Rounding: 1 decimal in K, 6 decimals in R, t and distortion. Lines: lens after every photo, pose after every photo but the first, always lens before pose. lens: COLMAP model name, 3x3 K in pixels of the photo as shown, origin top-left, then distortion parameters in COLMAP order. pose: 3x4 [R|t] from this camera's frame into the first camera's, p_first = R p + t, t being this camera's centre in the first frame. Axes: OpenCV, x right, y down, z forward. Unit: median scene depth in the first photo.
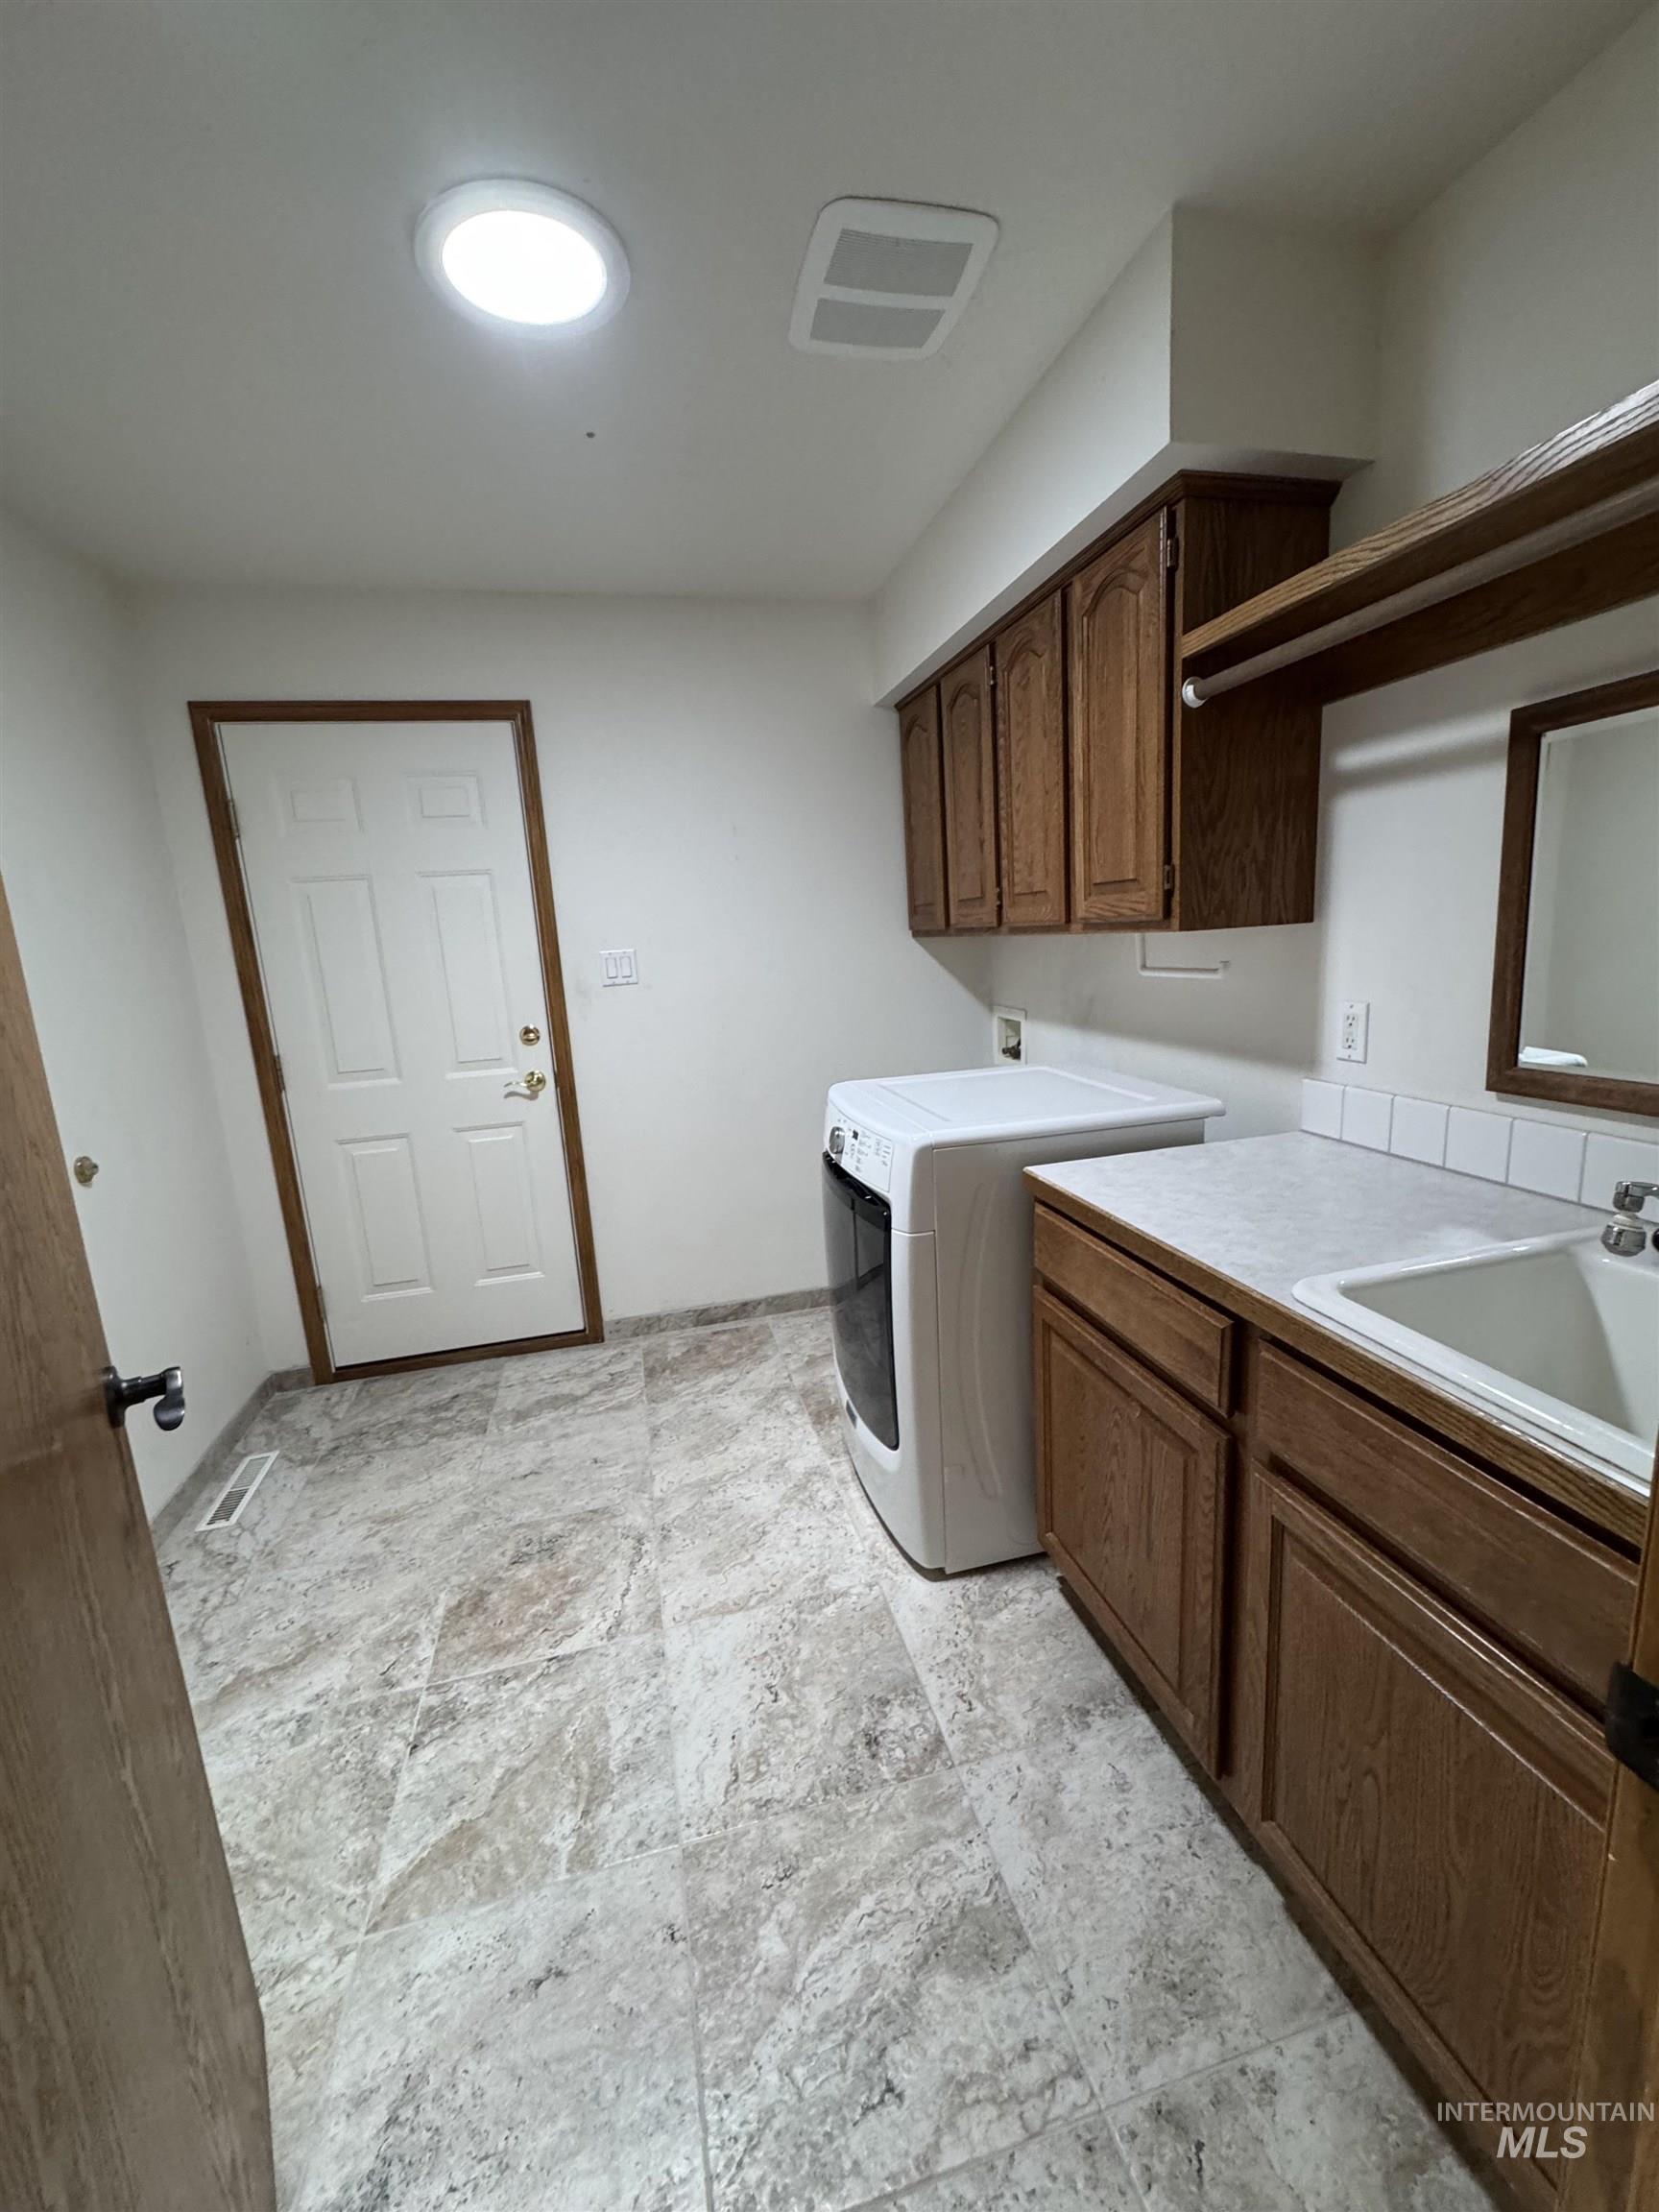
lens RADIAL K [[884.1, 0, 830.9], [0, 884.1, 1101.0], [0, 0, 1]] dist [-0.003975, 0.000776]
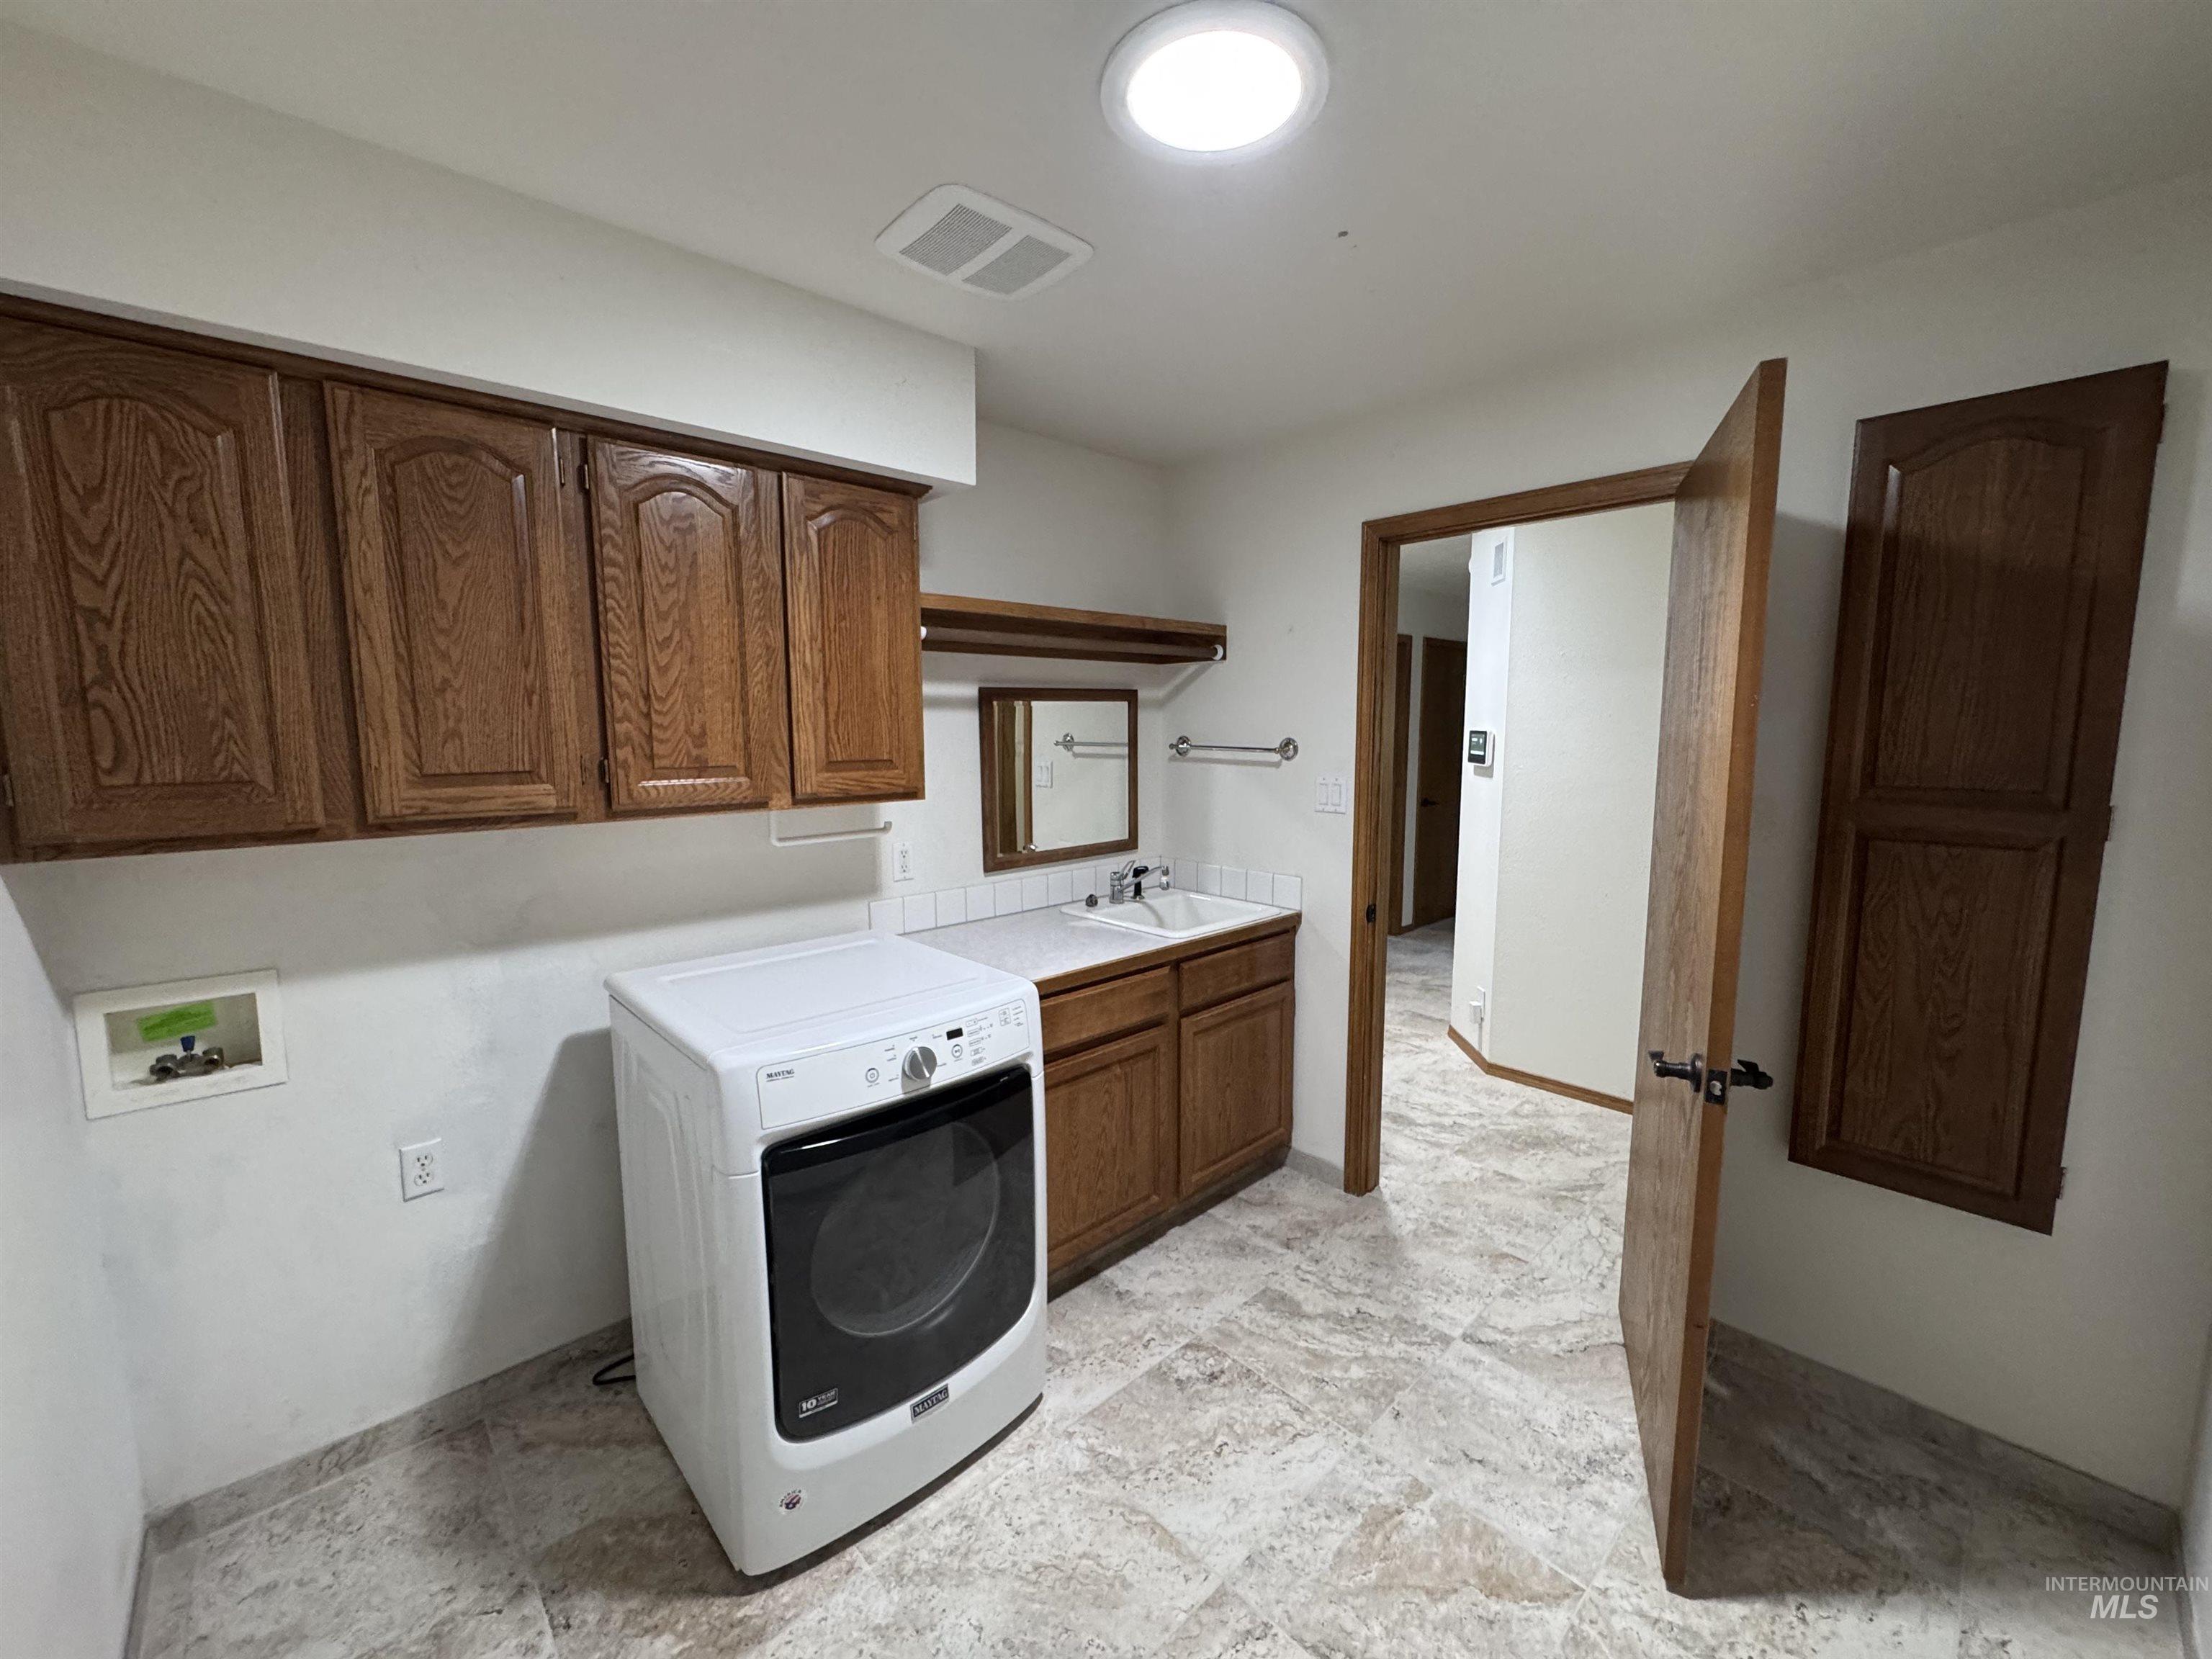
lens RADIAL K [[884.1, 0, 1103.4], [0, 884.1, 830.7], [0, 0, 1]] dist [-0.003975, 0.000776]
pose [[-0.483763, -0.044534, 0.874065, -1.070361], [0.198901, 0.966977, 0.159353, -0.355878], [-0.852298, 0.250942, -0.458930, 1.626530]]
